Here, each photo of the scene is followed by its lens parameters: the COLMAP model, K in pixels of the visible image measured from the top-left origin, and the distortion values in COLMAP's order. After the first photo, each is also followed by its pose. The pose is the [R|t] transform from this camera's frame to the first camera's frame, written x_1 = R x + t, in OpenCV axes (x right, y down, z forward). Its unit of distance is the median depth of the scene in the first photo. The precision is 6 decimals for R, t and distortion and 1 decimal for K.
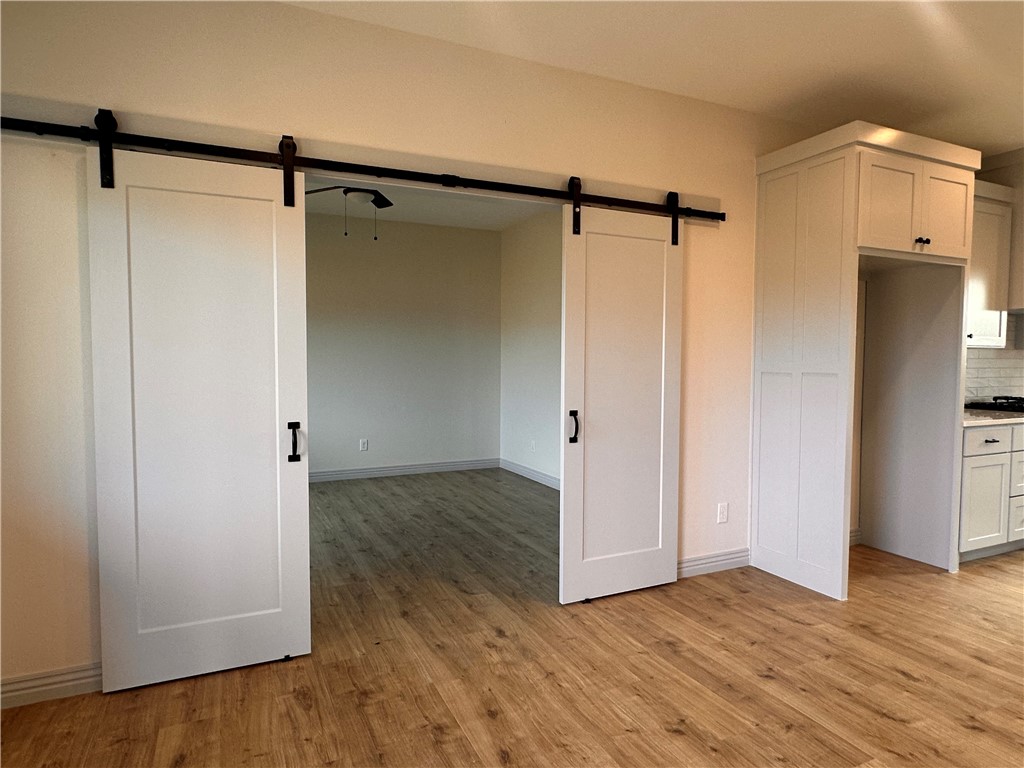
lens RADIAL K [[607.2, 0, 511.5], [0, 607.2, 387.8], [0, 0, 1]] dist [0.000949, 0.000464]
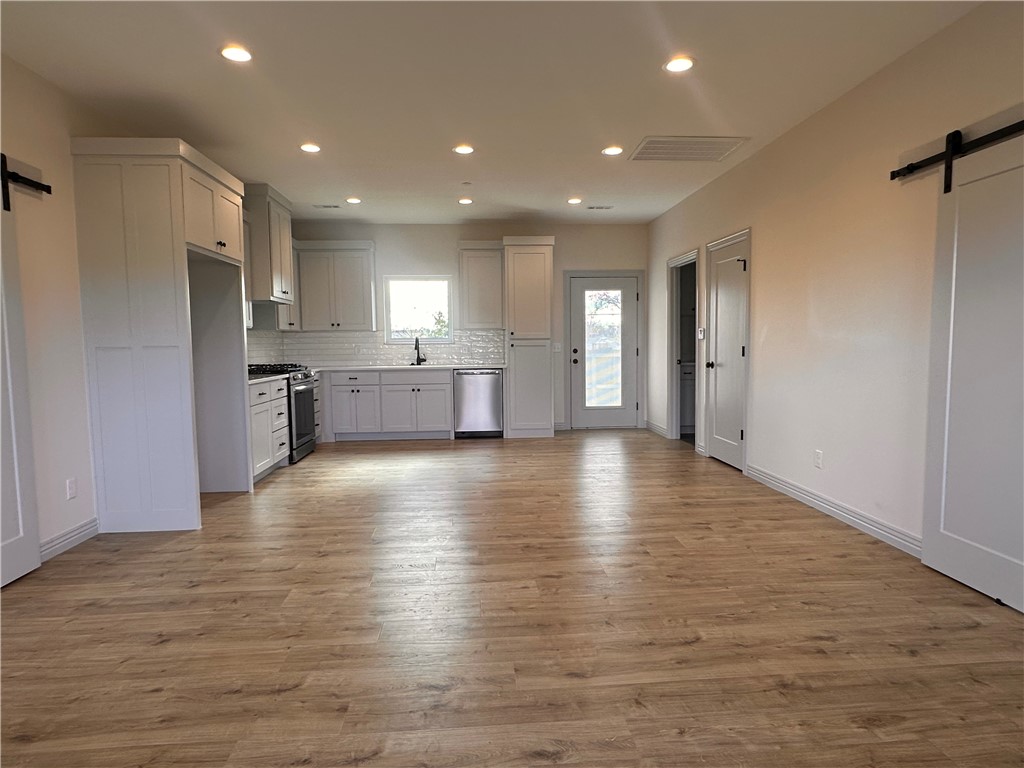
lens RADIAL K [[607.2, 0, 511.5], [0, 607.2, 387.8], [0, 0, 1]] dist [0.000949, 0.000464]
pose [[0.358844, -0.078458, 0.930094, -0.338987], [0.060219, 0.996331, 0.060812, 0.025768], [-0.931453, 0.034187, 0.362252, -0.049157]]
